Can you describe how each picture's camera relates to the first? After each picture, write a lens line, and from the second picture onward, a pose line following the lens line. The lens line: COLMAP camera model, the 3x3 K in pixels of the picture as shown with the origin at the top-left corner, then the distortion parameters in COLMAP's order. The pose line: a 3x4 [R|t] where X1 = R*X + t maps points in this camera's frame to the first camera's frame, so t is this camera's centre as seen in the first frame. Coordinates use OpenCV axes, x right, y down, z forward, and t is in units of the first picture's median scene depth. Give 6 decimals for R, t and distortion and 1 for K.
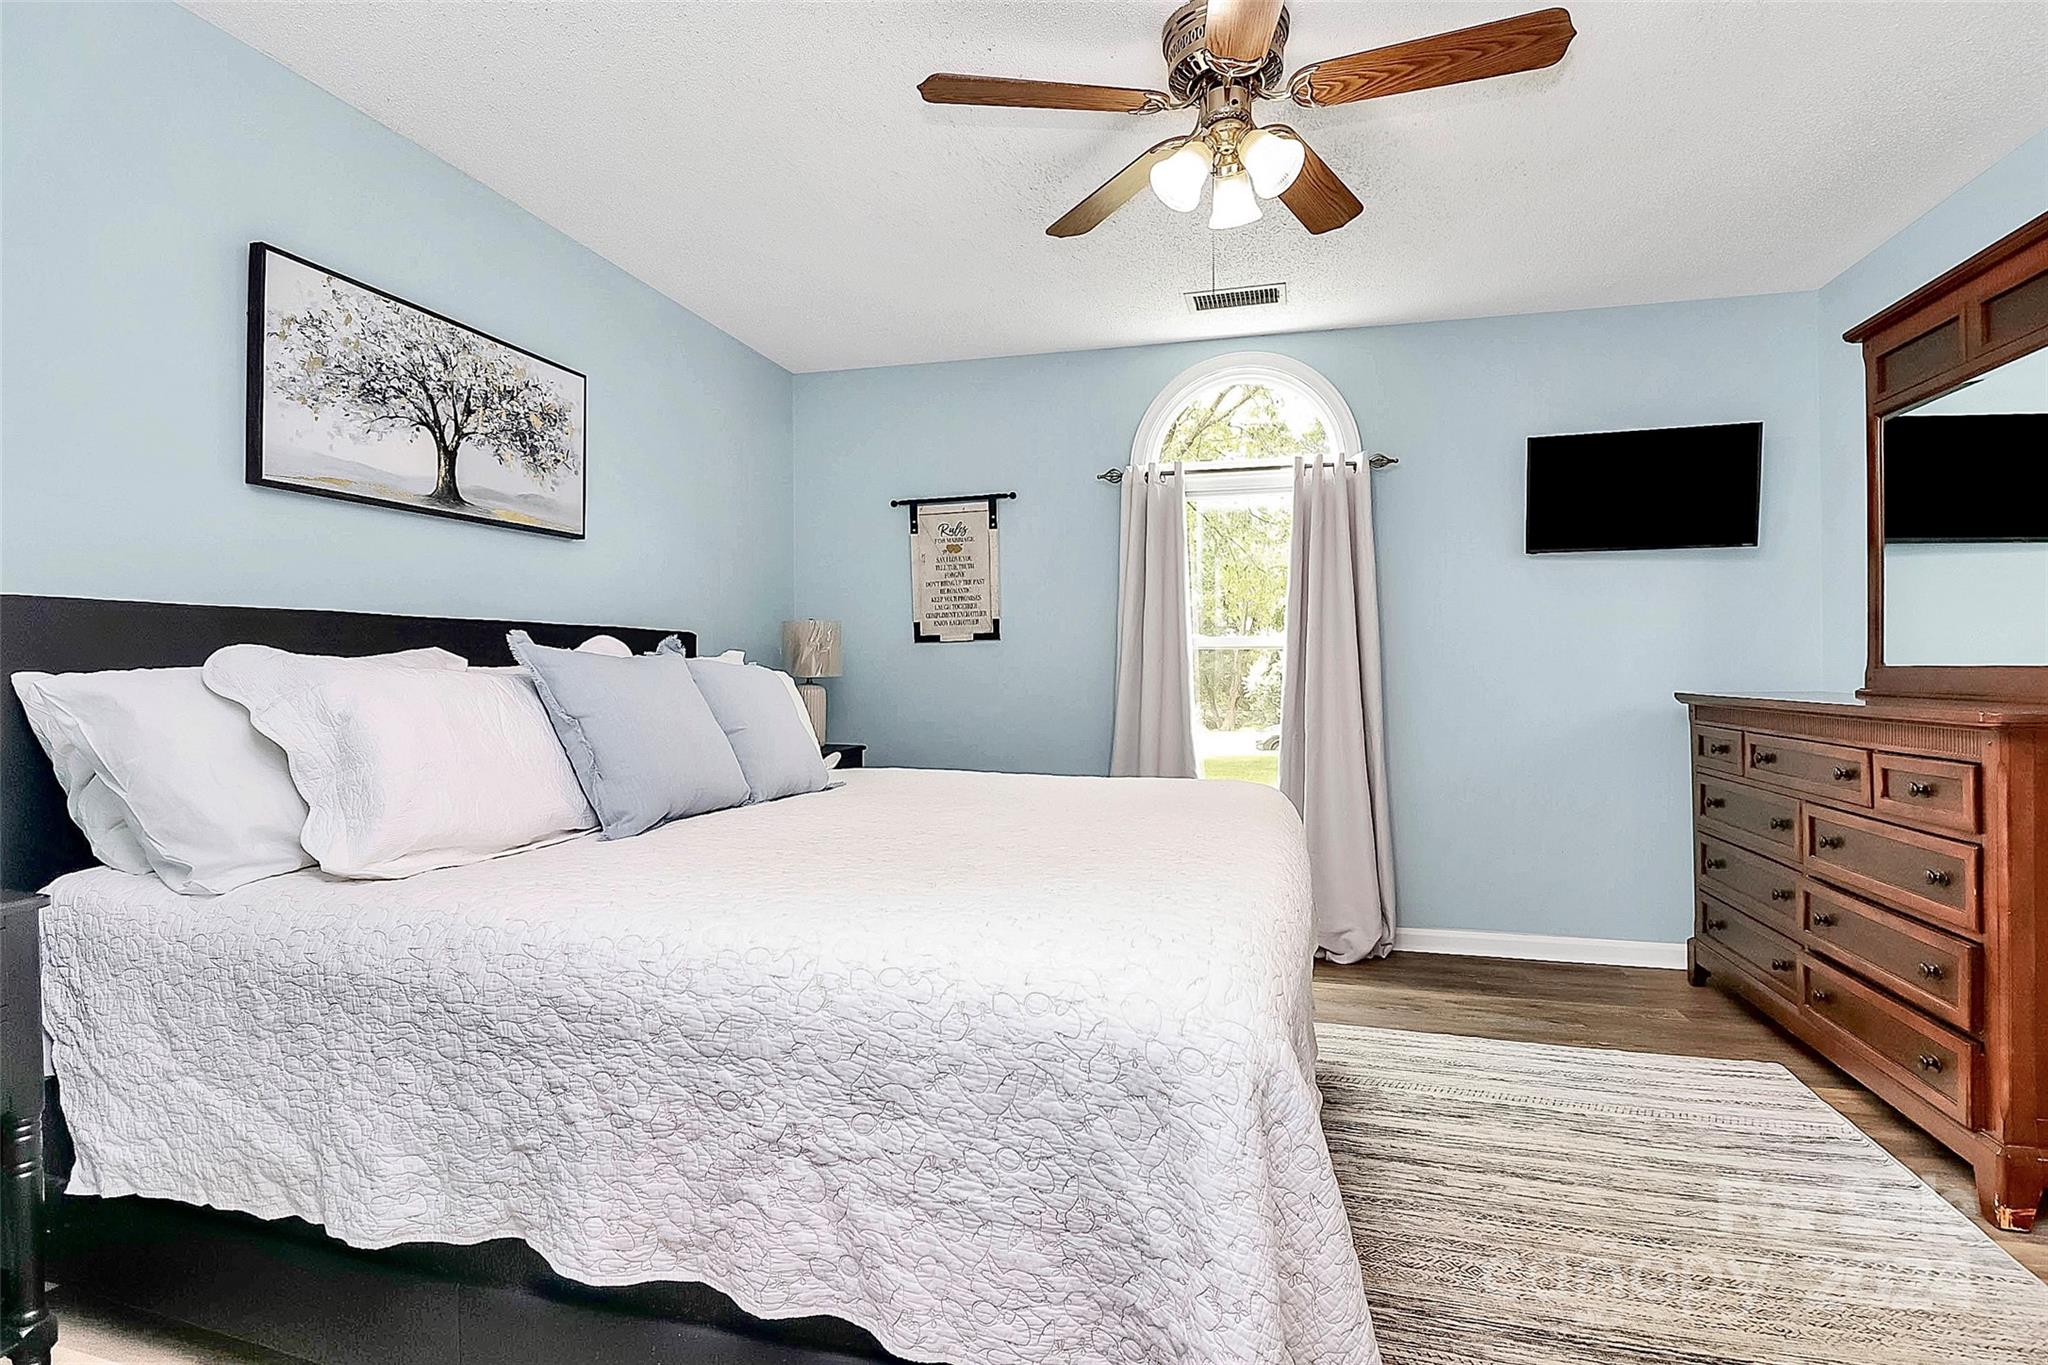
lens RADIAL K [[928.2, 0, 1041.0], [0, 928.2, 642.2], [0, 0, 1]] dist [0.001204, -0.009976]
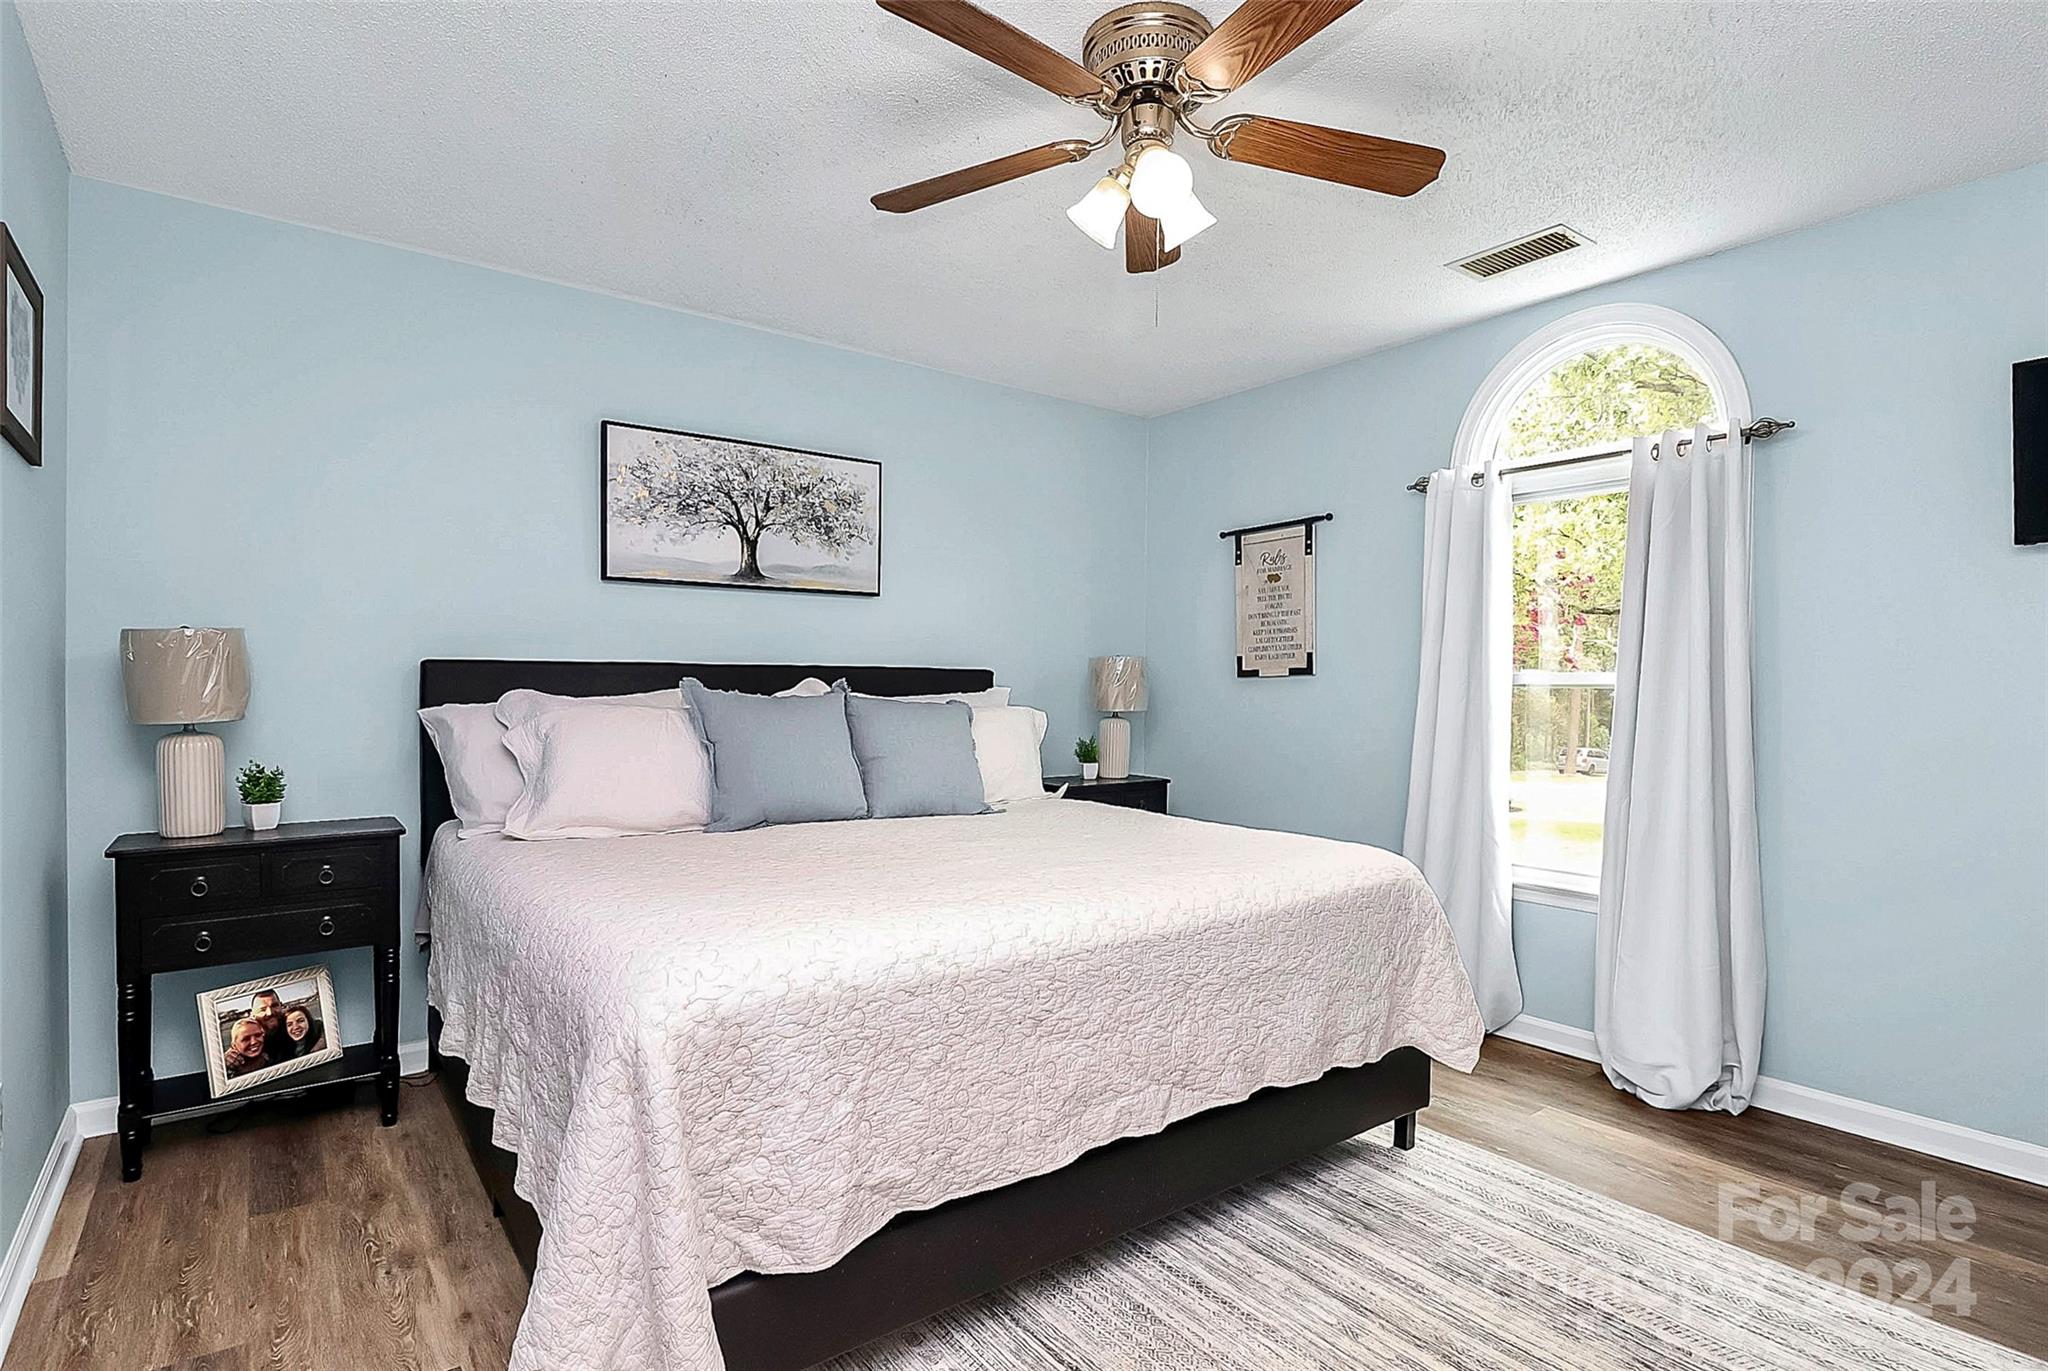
lens RADIAL K [[971.3, 0, 1020.5], [0, 971.3, 687.6], [0, 0, 1]] dist [0.001199, -0.011439]
pose [[0.805402, 0.008830, -0.592663, 0.479085], [0.003549, 0.999799, 0.019720, -0.016572], [0.592718, -0.017986, 0.805209, 0.080551]]
